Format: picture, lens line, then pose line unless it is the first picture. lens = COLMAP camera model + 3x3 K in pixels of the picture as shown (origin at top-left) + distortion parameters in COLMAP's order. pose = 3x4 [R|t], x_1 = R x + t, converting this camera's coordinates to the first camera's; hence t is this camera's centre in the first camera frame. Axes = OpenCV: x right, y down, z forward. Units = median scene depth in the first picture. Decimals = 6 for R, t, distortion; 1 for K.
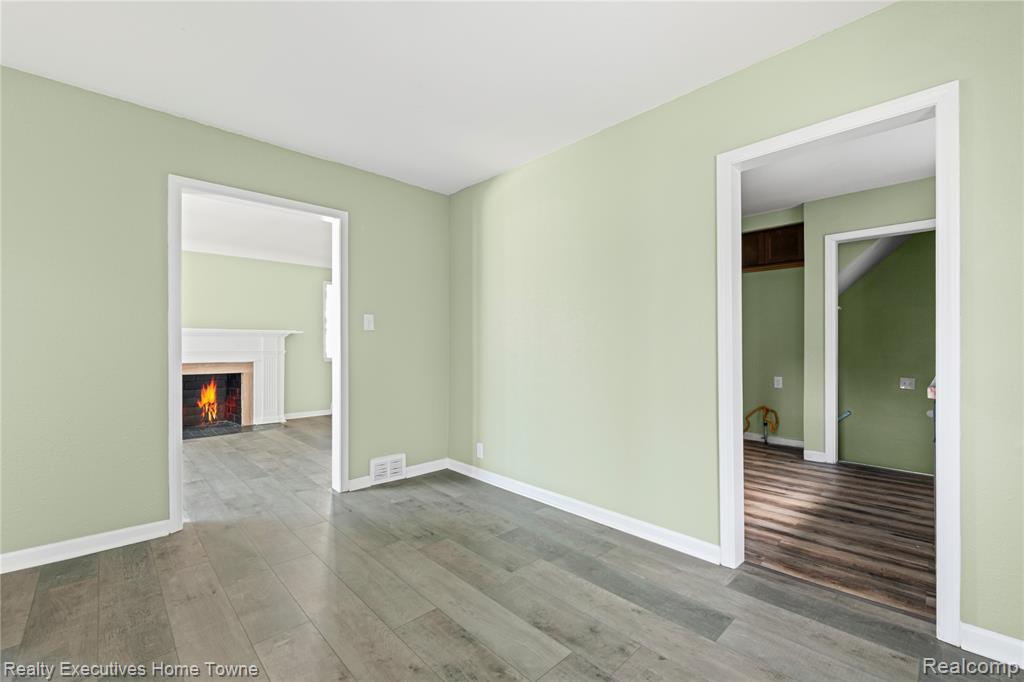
lens RADIAL K [[429.7, 0, 515.1], [0, 429.7, 337.1], [0, 0, 1]] dist [0.015012, -0.002404]
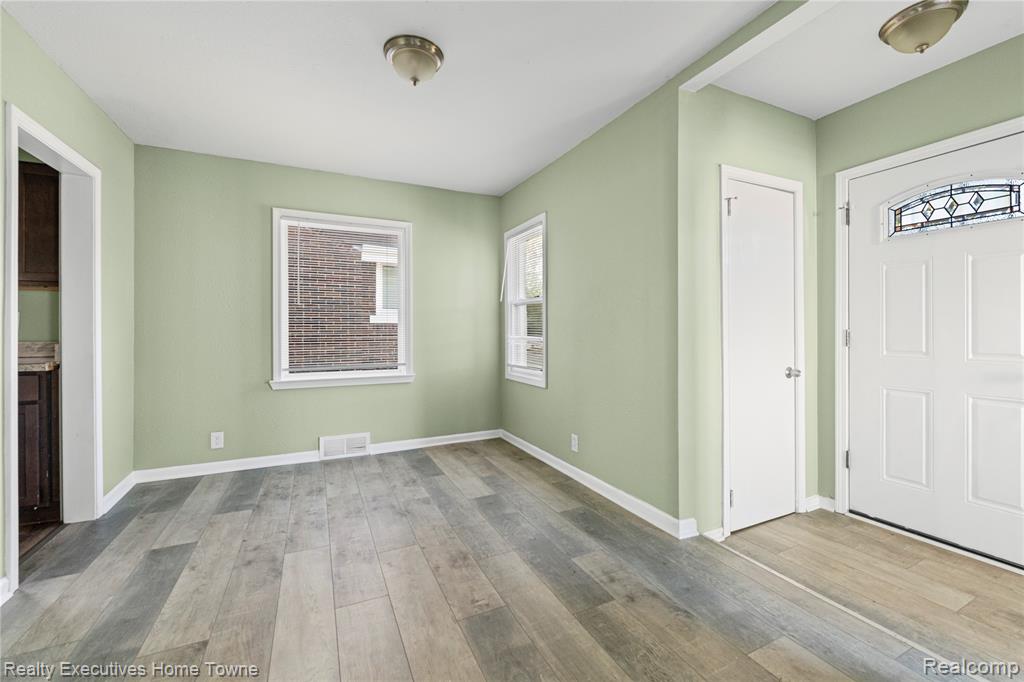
lens RADIAL K [[429.7, 0, 511.5], [0, 429.7, 336.0], [0, 0, 1]] dist [0.015012, -0.002404]
pose [[-0.945242, 0.004828, 0.326335, -0.877868], [0.003846, 0.999986, -0.003656, 0.040716], [-0.326348, -0.002201, -0.945247, 1.820588]]
